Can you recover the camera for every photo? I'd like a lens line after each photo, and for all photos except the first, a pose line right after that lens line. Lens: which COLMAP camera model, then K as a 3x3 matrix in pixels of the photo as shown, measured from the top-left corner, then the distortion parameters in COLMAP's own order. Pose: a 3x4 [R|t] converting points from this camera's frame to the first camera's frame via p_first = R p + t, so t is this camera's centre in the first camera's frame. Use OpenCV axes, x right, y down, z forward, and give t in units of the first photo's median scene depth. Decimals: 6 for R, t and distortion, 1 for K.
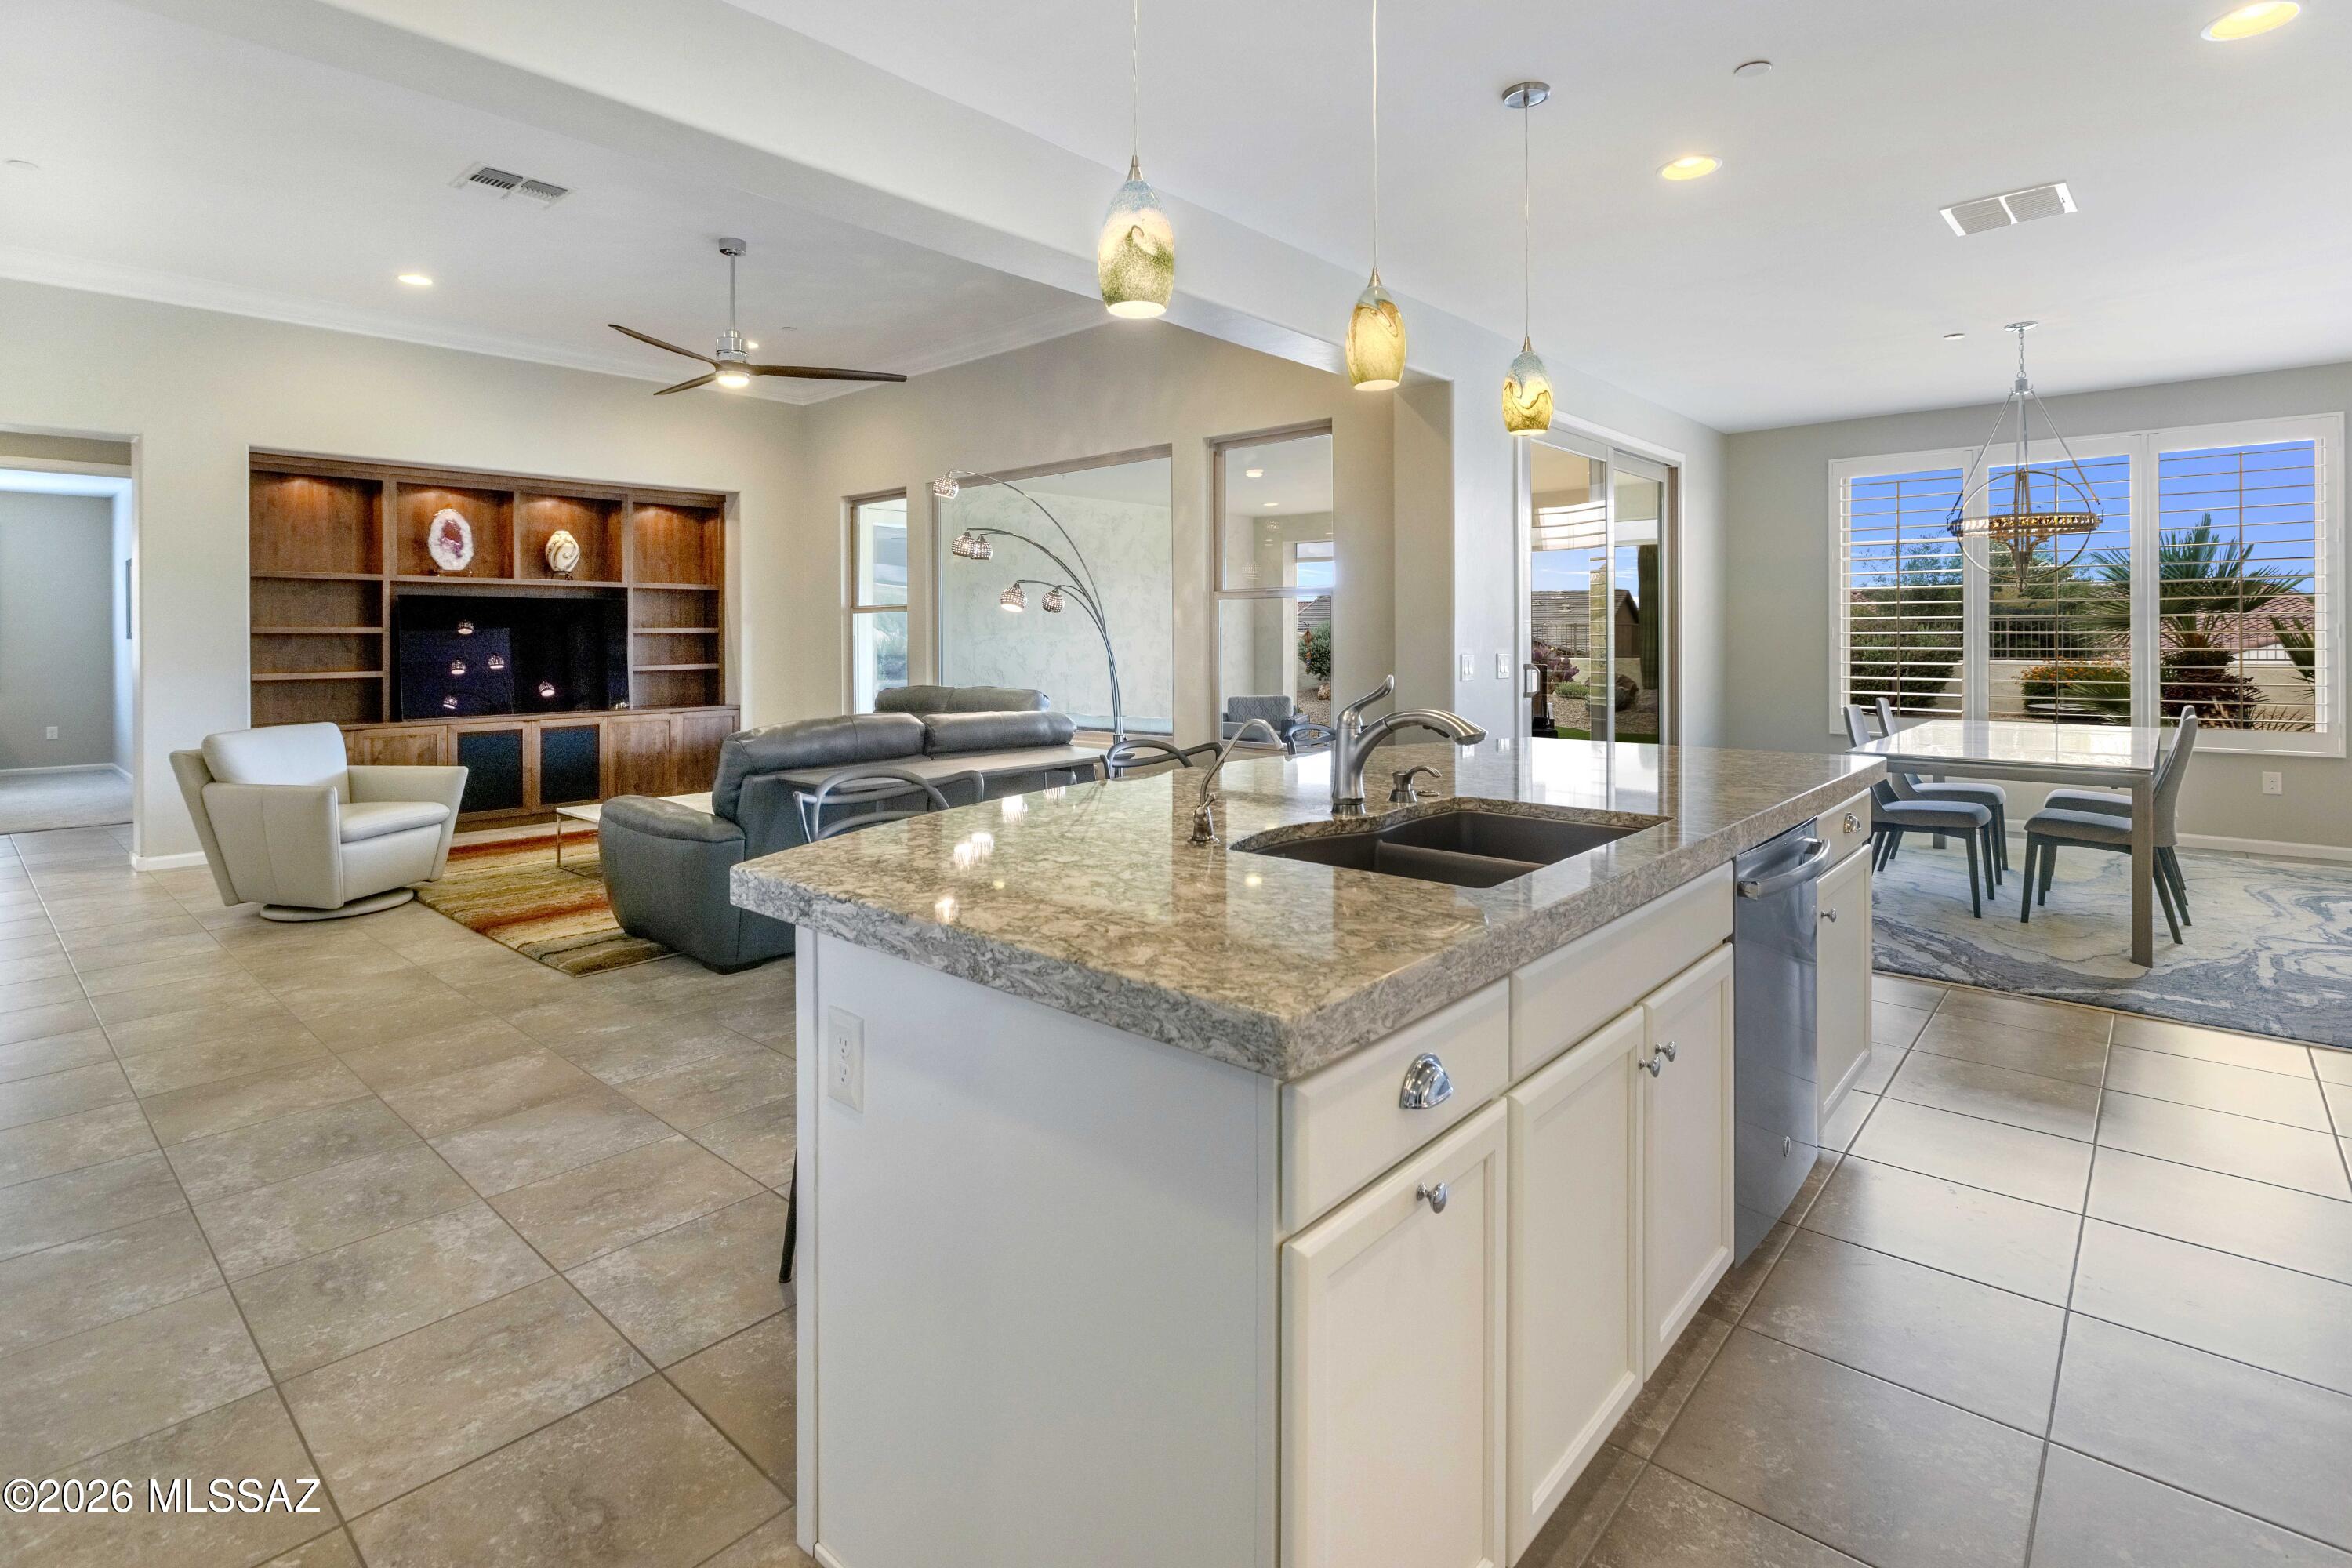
lens RADIAL K [[1130.3, 0, 1170.7], [0, 1130.3, 632.0], [0, 0, 1]] dist [0.000103, 0.000267]
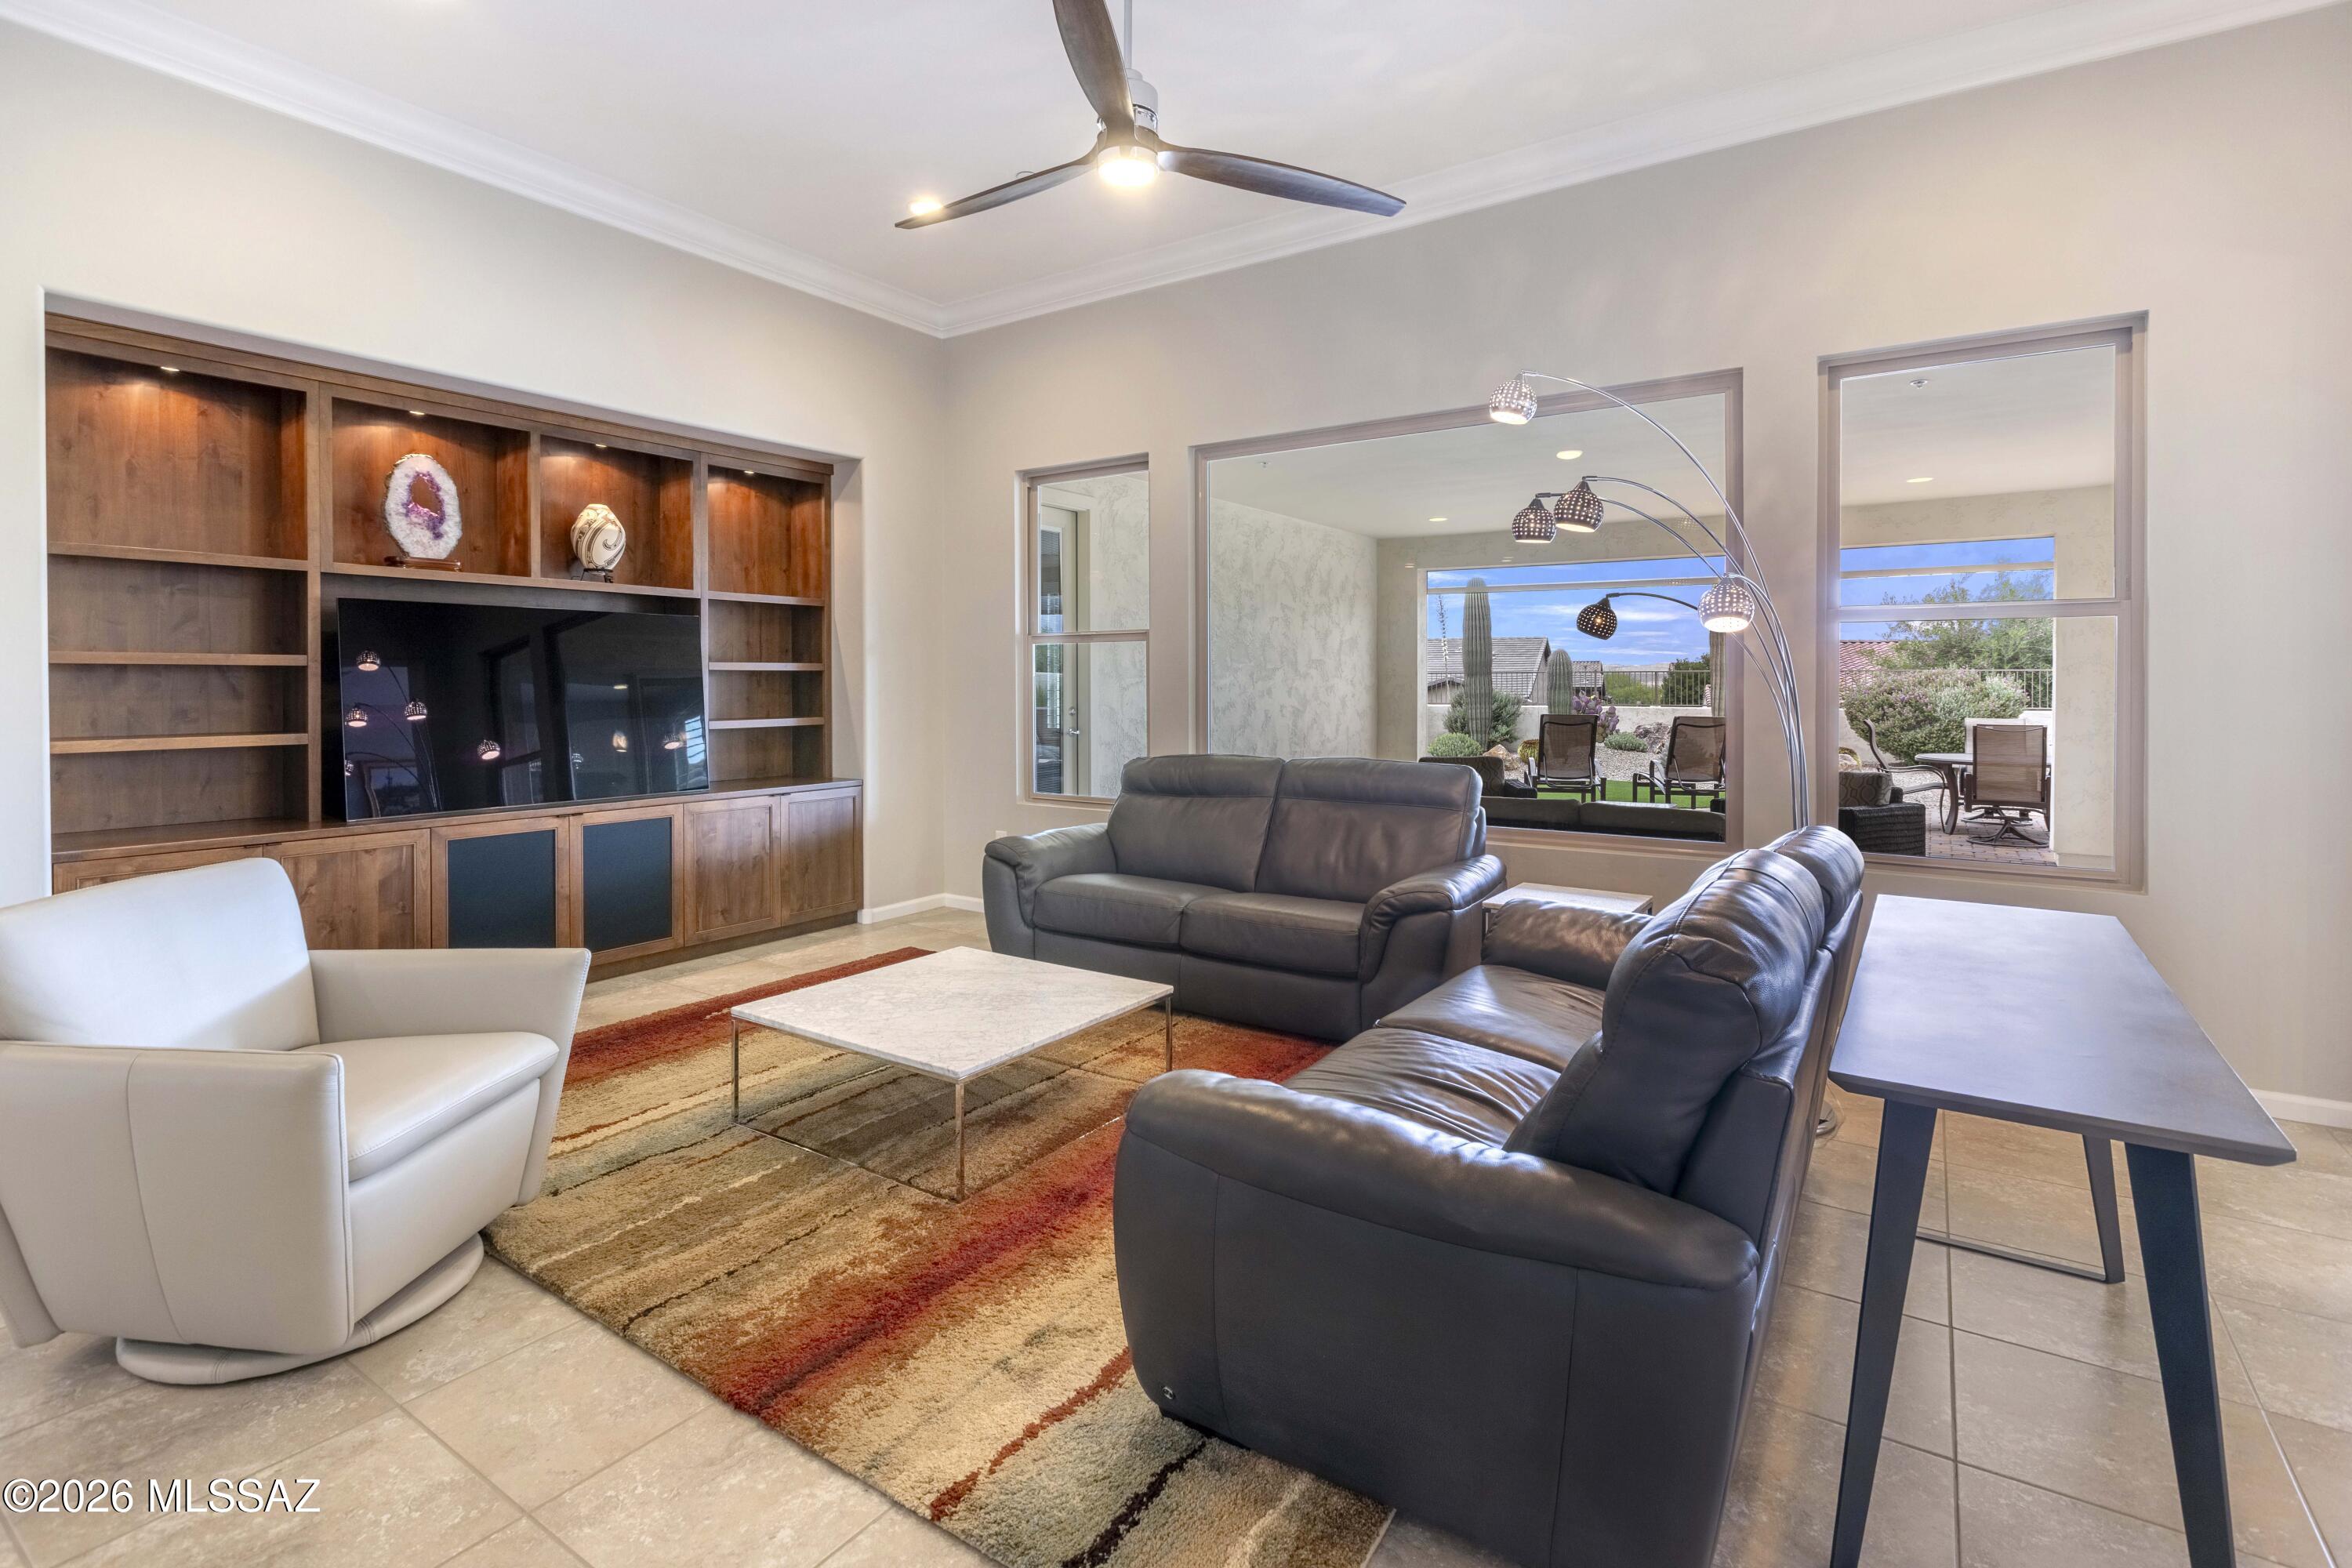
lens RADIAL K [[1136.7, 0, 1169.5], [0, 1136.7, 682.0], [0, 0, 1]] dist [0.047823, -0.022392]
pose [[0.993318, 0.006477, 0.115224, -0.320746], [-0.007039, 0.999965, 0.004467, 0.003494], [-0.115191, -0.005249, 0.993329, 0.360528]]
